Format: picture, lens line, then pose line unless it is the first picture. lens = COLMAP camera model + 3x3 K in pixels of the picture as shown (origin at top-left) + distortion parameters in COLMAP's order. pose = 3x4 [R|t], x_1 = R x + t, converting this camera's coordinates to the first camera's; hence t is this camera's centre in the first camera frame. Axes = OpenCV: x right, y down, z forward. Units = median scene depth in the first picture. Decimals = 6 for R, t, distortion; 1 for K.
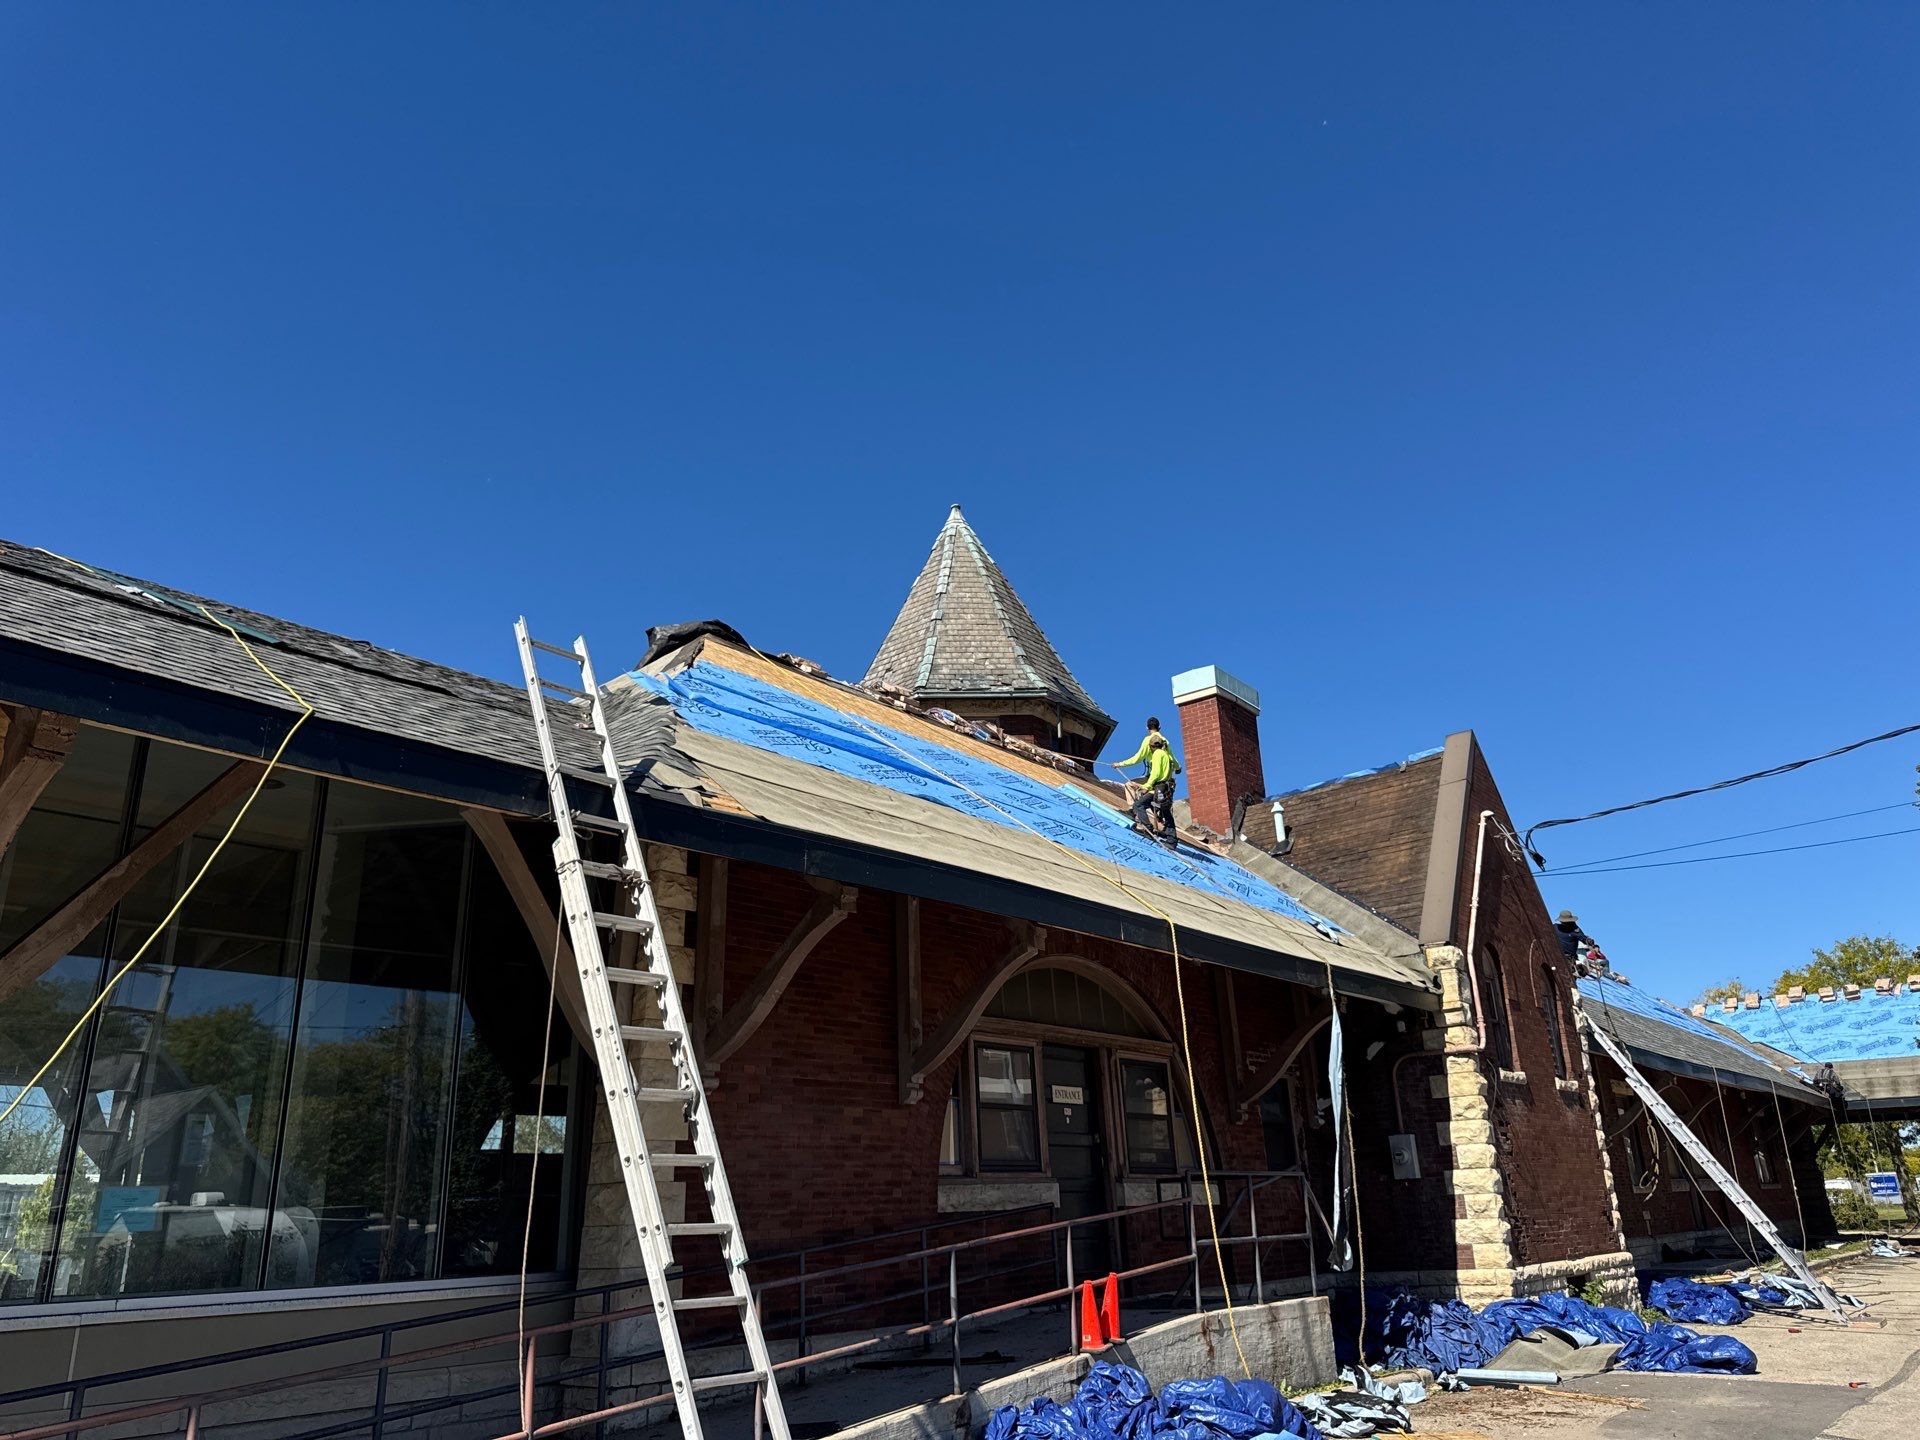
lens RADIAL K [[1290.1, 0, 915.2], [0, 1290.1, 760.8], [0, 0, 1]] dist [0.001352, -0.000593]
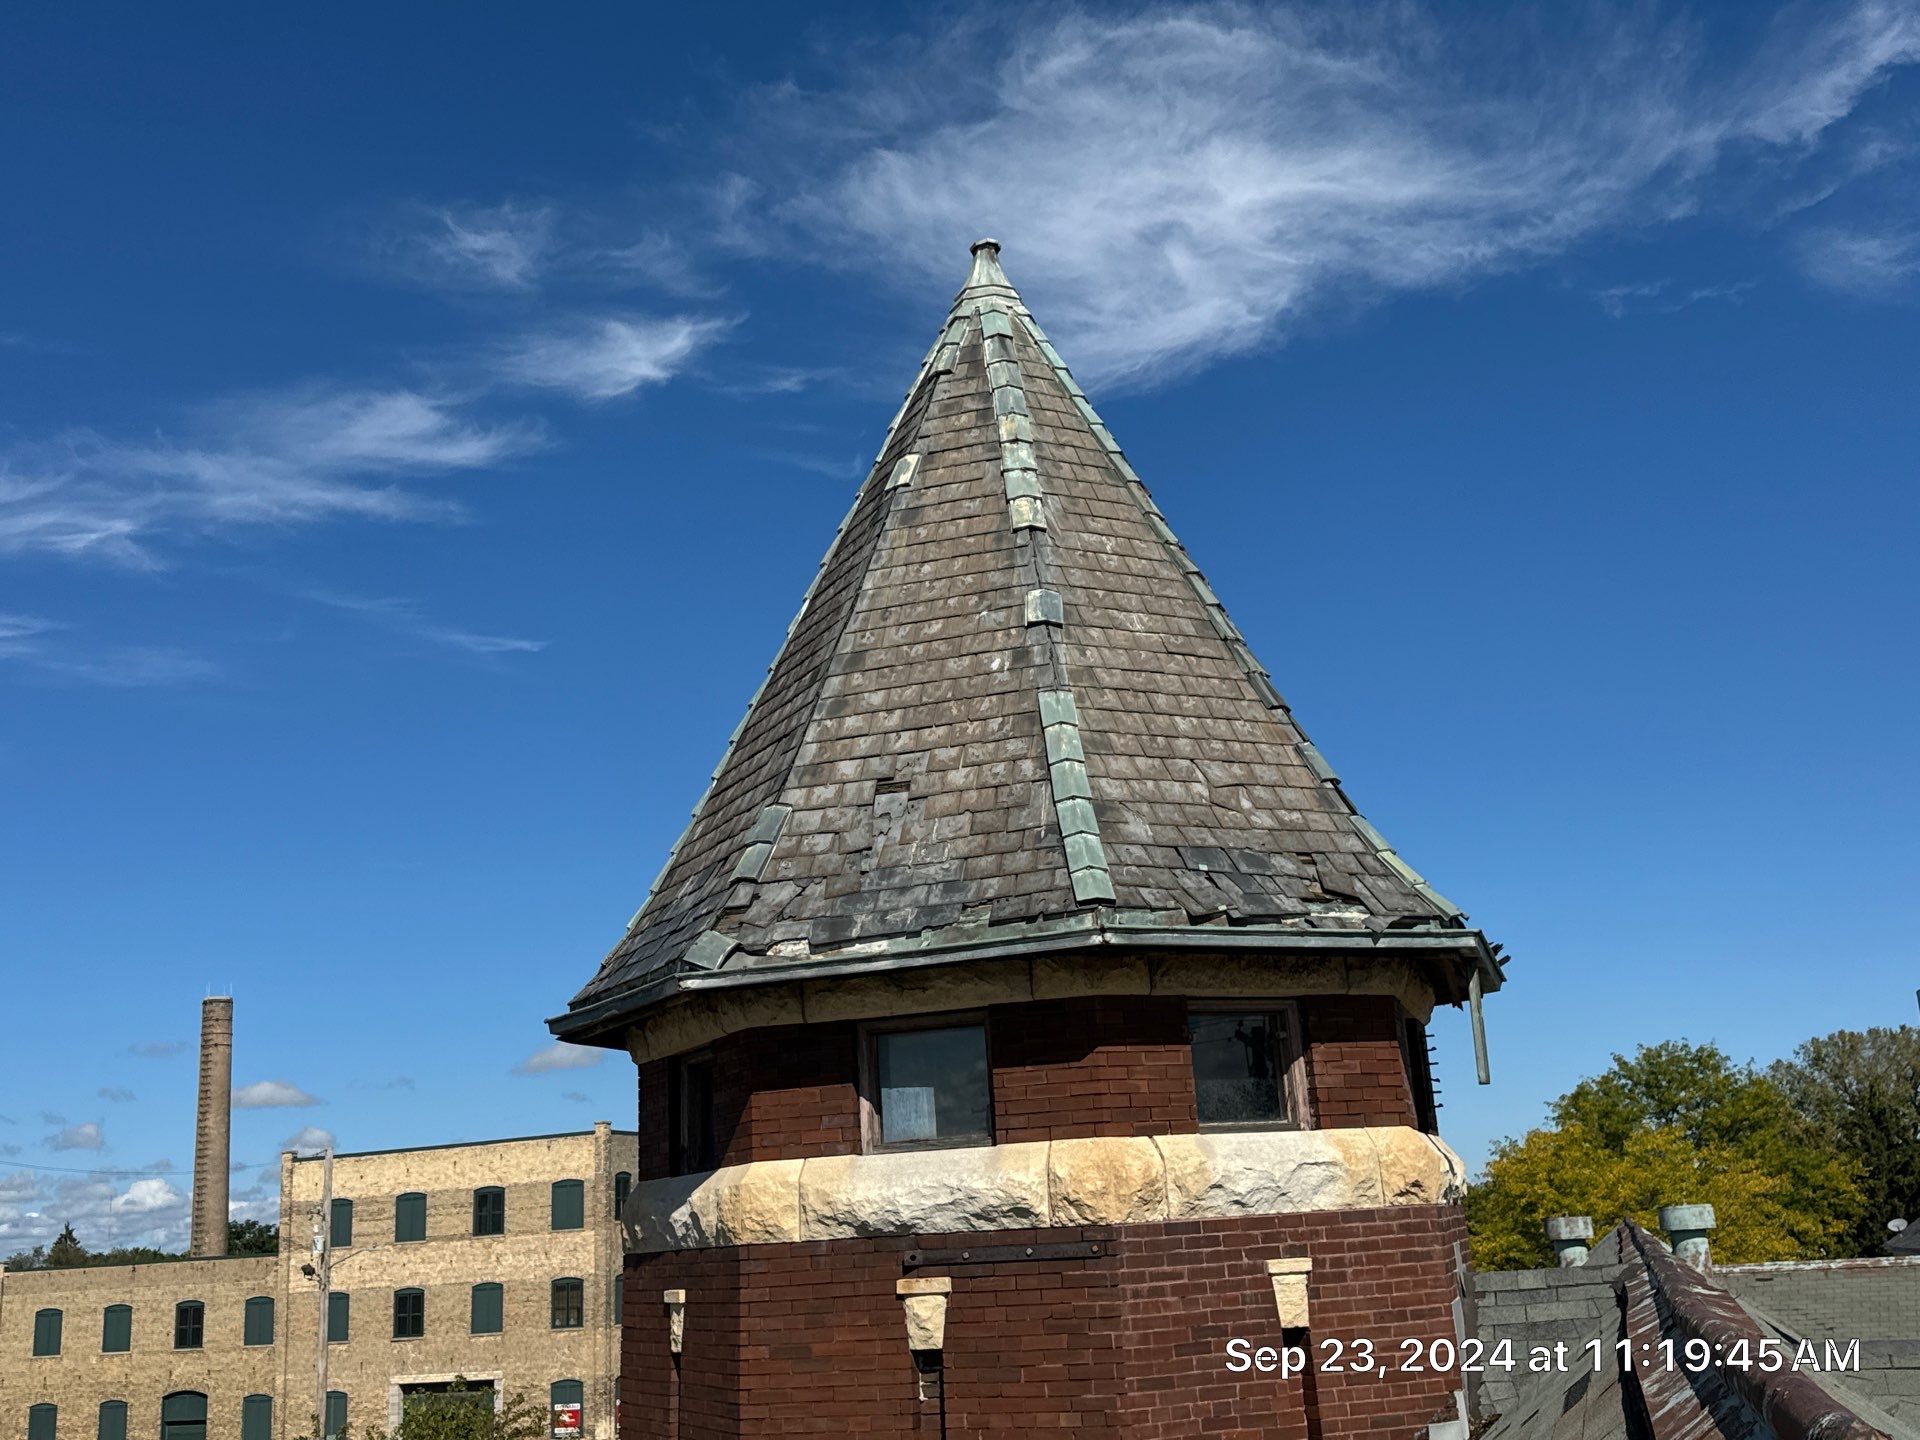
lens RADIAL K [[1912.4, 0, 960.0], [0, 1912.4, 720.0], [0, 0, 1]] dist [0.000756, -0.019732]
pose [[0.921632, 0.079095, 0.379918, -0.258032], [-0.095311, 0.995157, 0.024031, -0.146588], [-0.376178, -0.058358, 0.924708, 0.909299]]
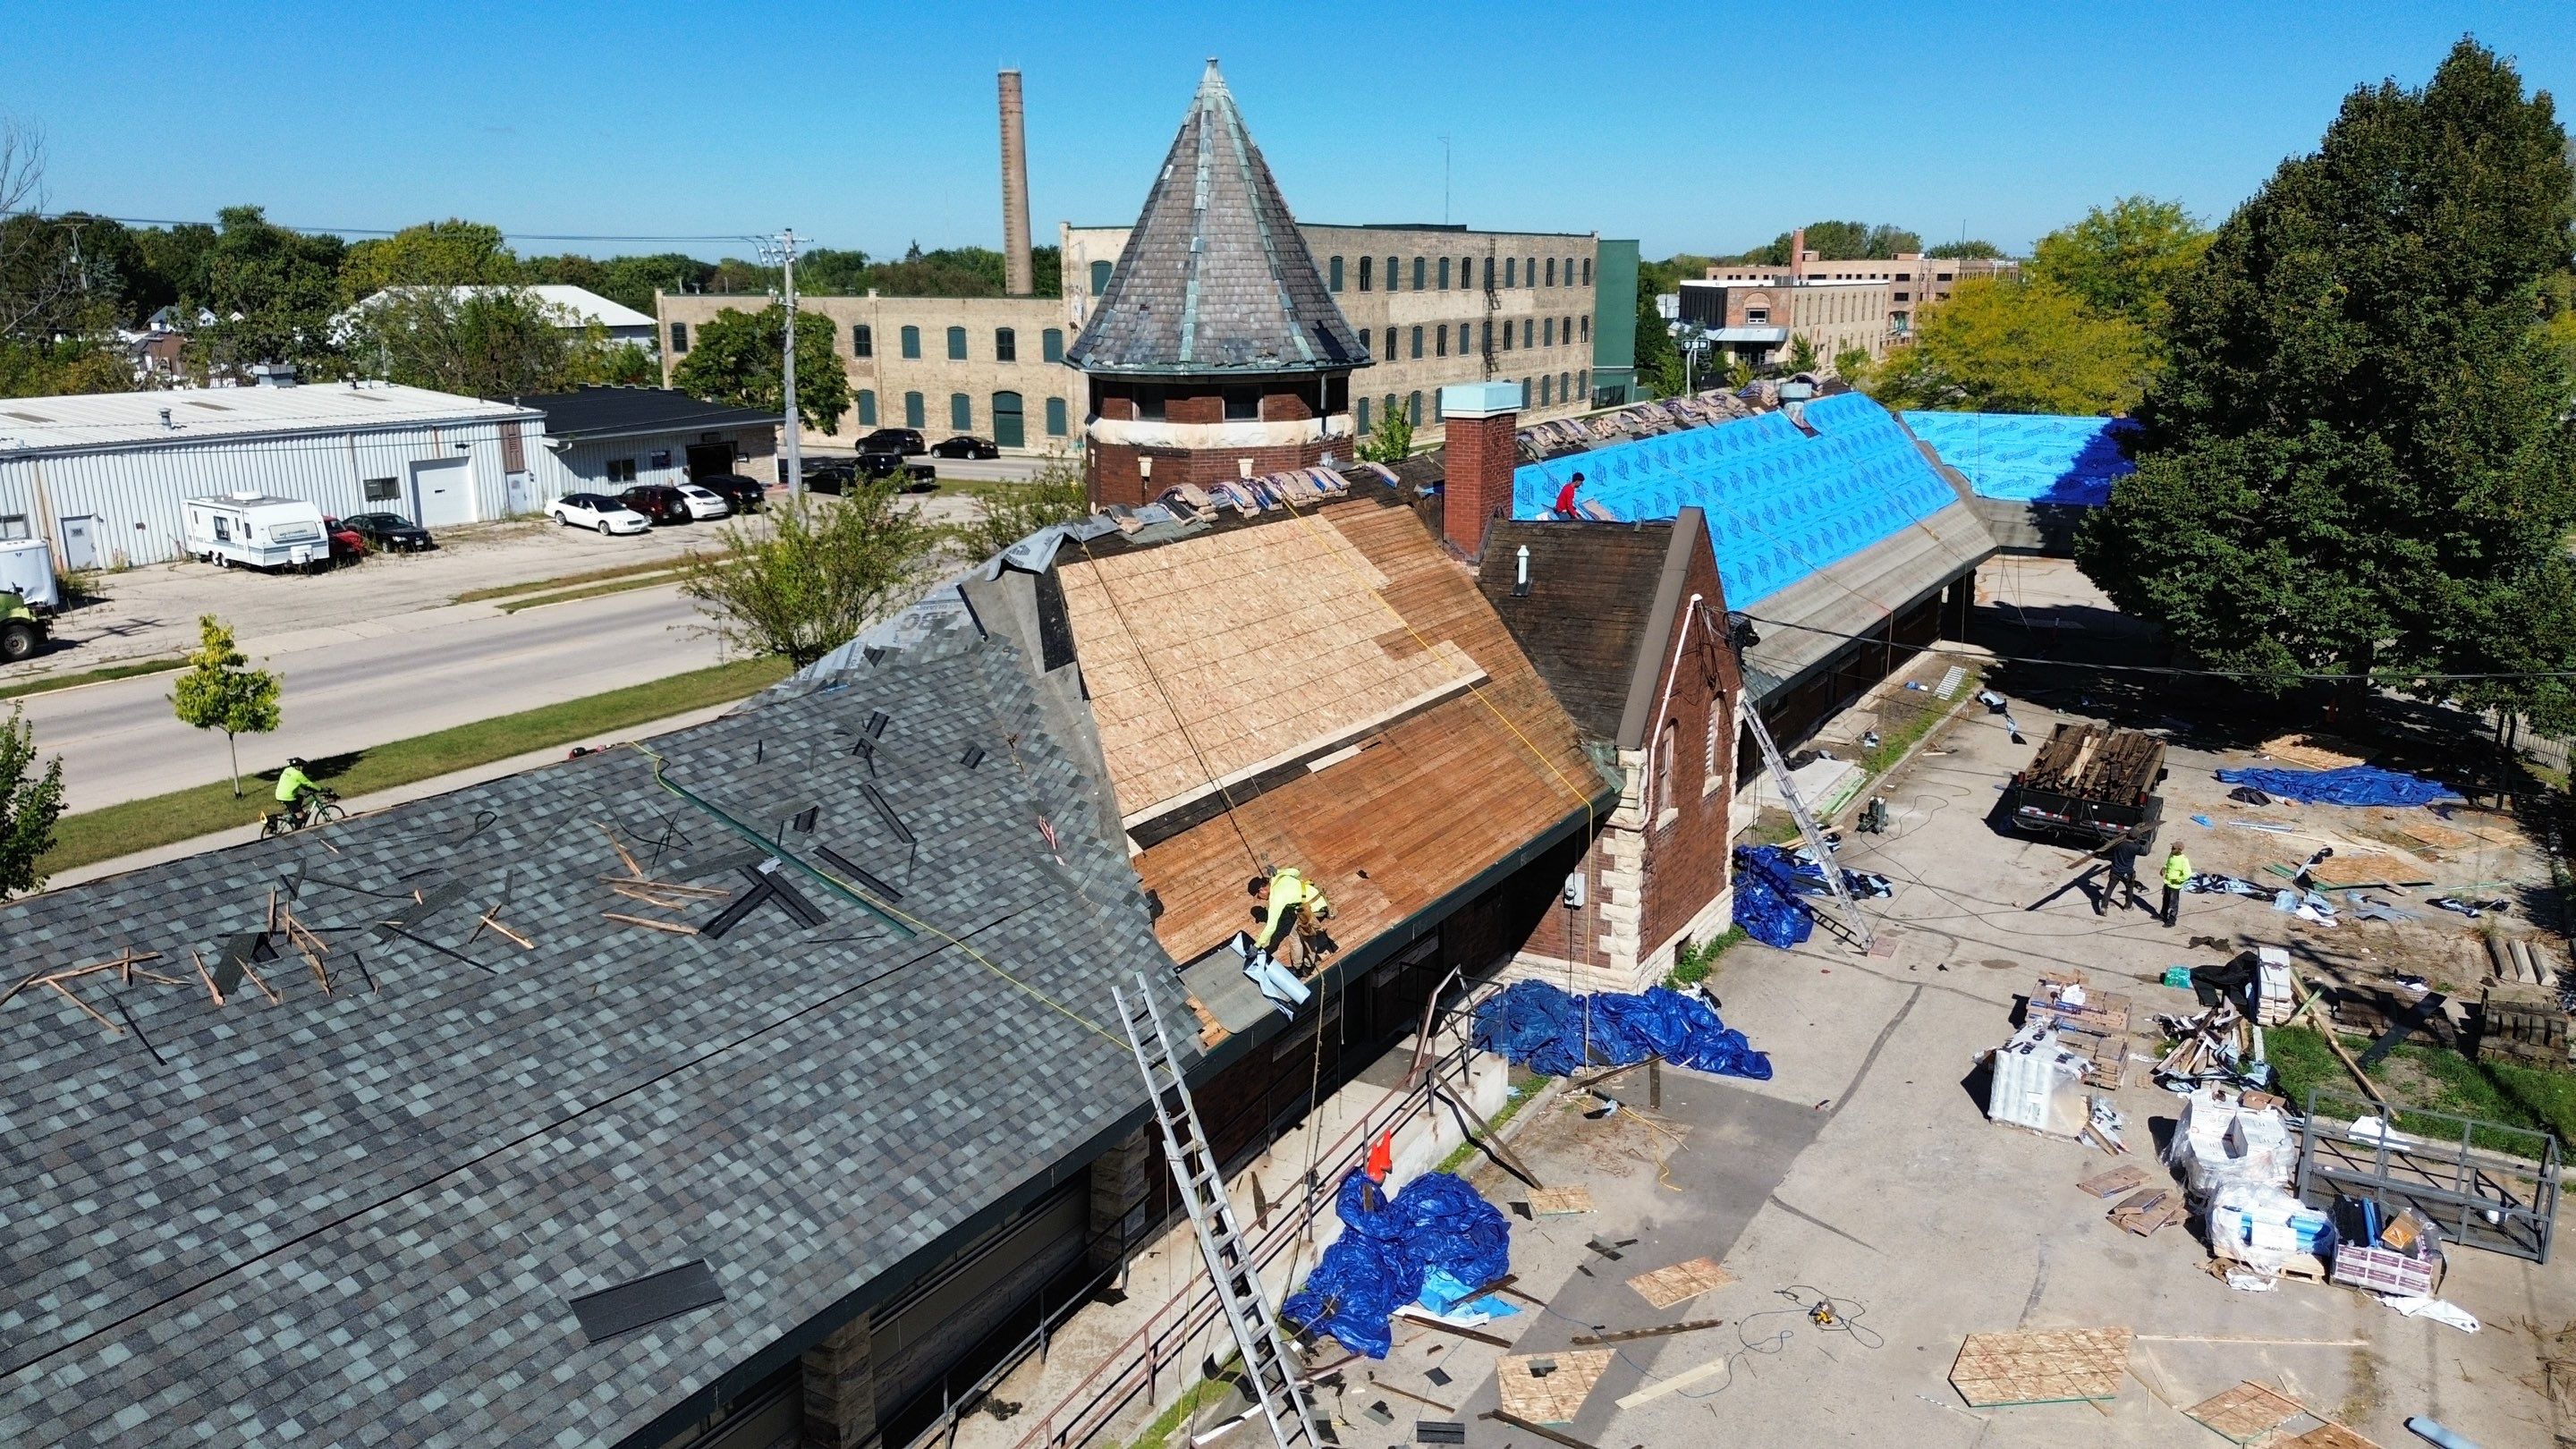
lens RADIAL K [[1818.0, 0, 1288.0], [0, 1818.0, 724.5], [0, 0, 1]] dist [0.060472, -0.039409]
pose [[0.985443, -0.017032, 0.169150, -0.221489], [-0.076631, 0.843653, 0.531391, -0.794525], [-0.151754, -0.536618, 0.830067, -0.408927]]
